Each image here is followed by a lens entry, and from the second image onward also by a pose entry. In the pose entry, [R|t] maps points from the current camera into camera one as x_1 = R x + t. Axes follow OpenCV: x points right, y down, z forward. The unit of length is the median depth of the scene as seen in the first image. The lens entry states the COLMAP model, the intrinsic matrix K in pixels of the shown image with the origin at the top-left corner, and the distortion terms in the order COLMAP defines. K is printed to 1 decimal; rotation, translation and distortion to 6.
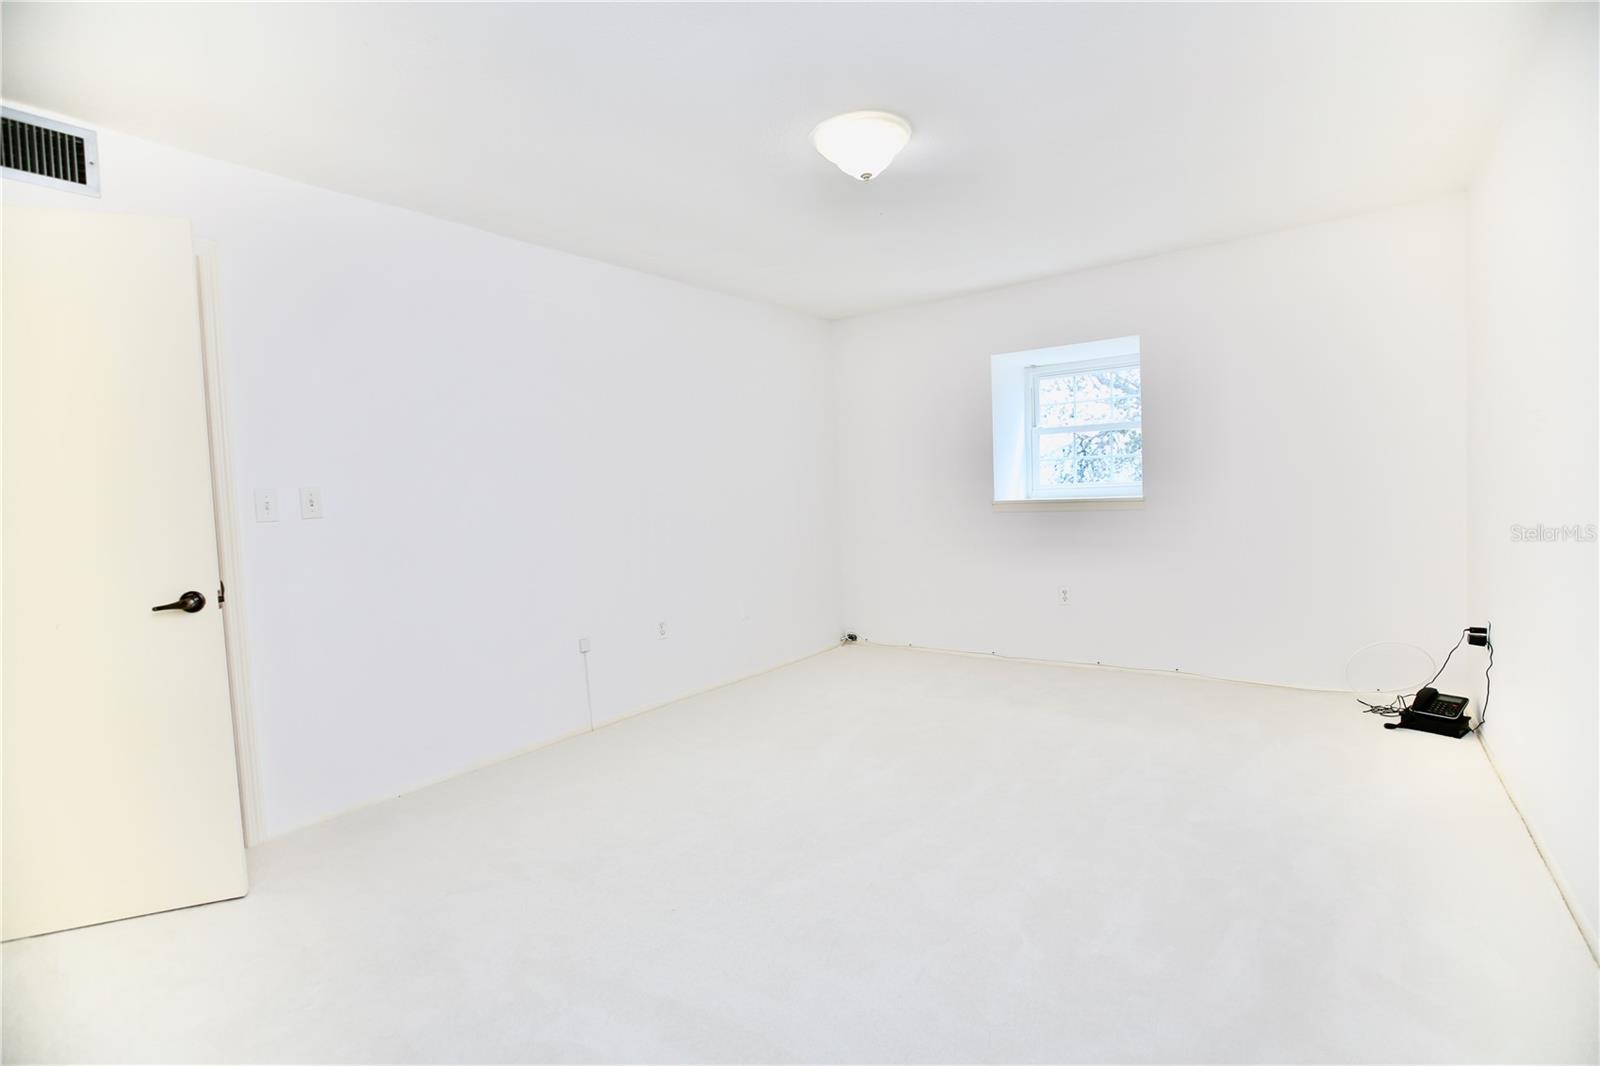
lens RADIAL K [[727.9, 0, 800.0], [0, 727.9, 533.0], [0, 0, 1]] dist [-0.036490, 0.010645]
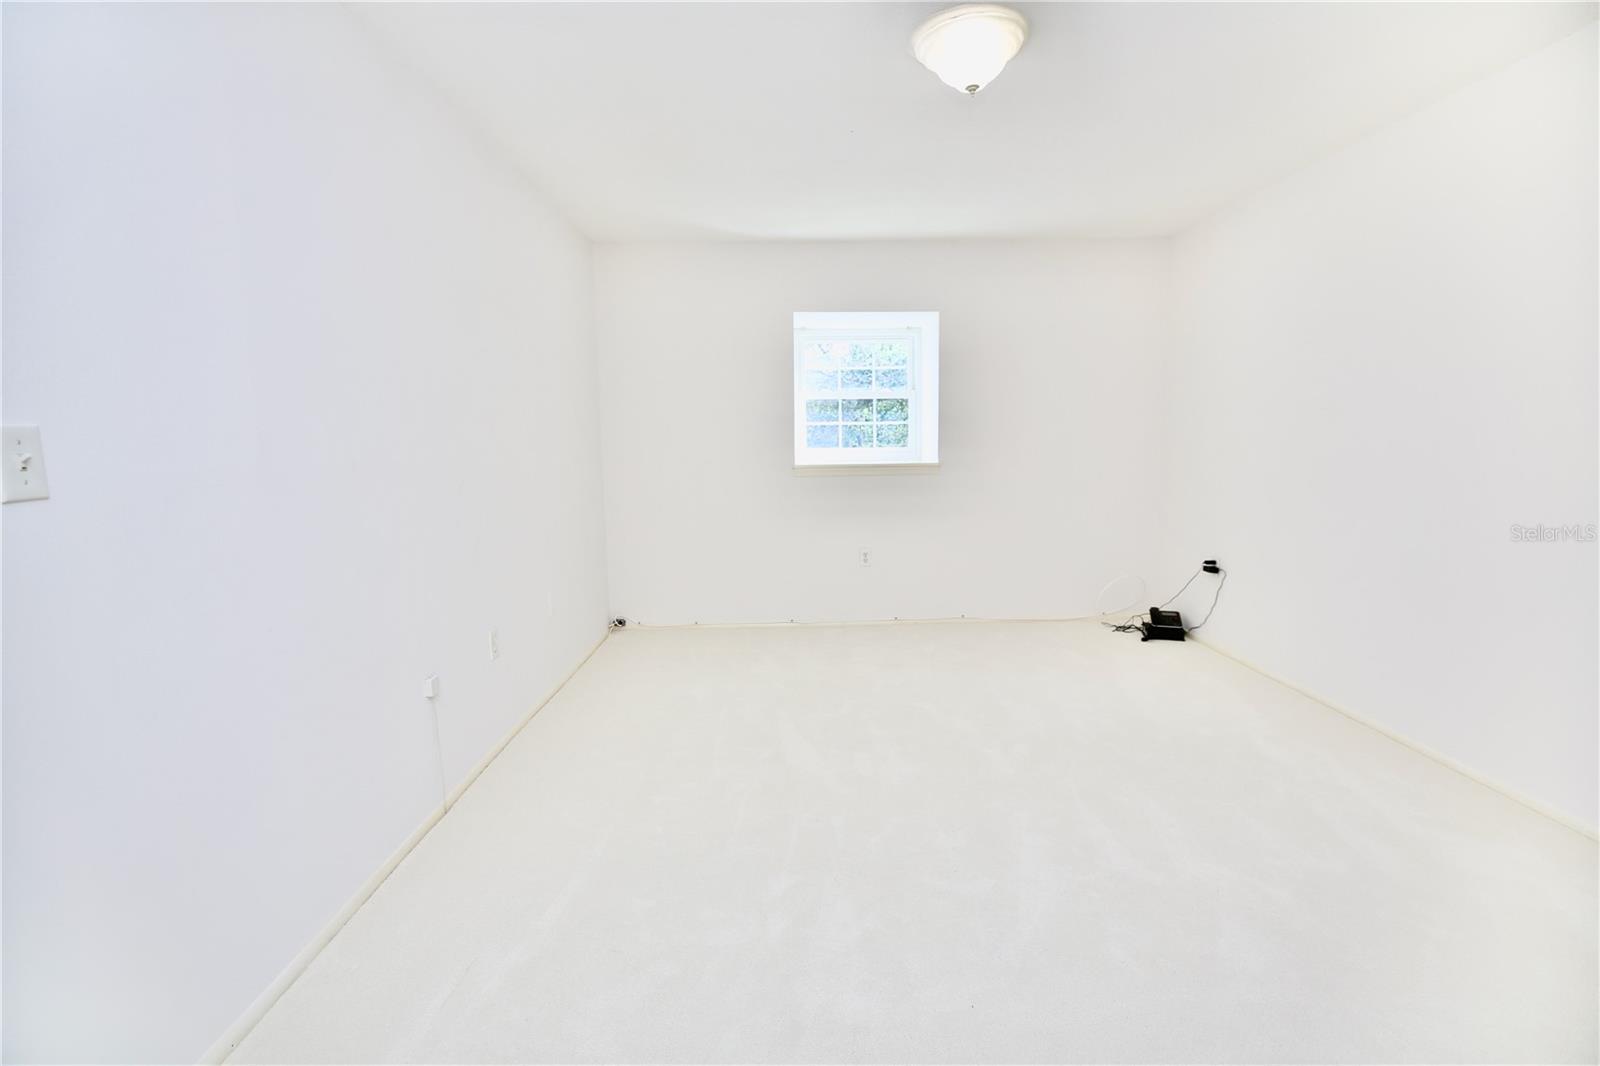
lens RADIAL K [[727.9, 0, 800.0], [0, 727.9, 533.0], [0, 0, 1]] dist [-0.036490, 0.010645]
pose [[0.795763, -0.046541, 0.603818, -0.362416], [0.017417, 0.998389, 0.053999, -0.006552], [-0.605358, -0.032454, 0.795291, 0.253740]]
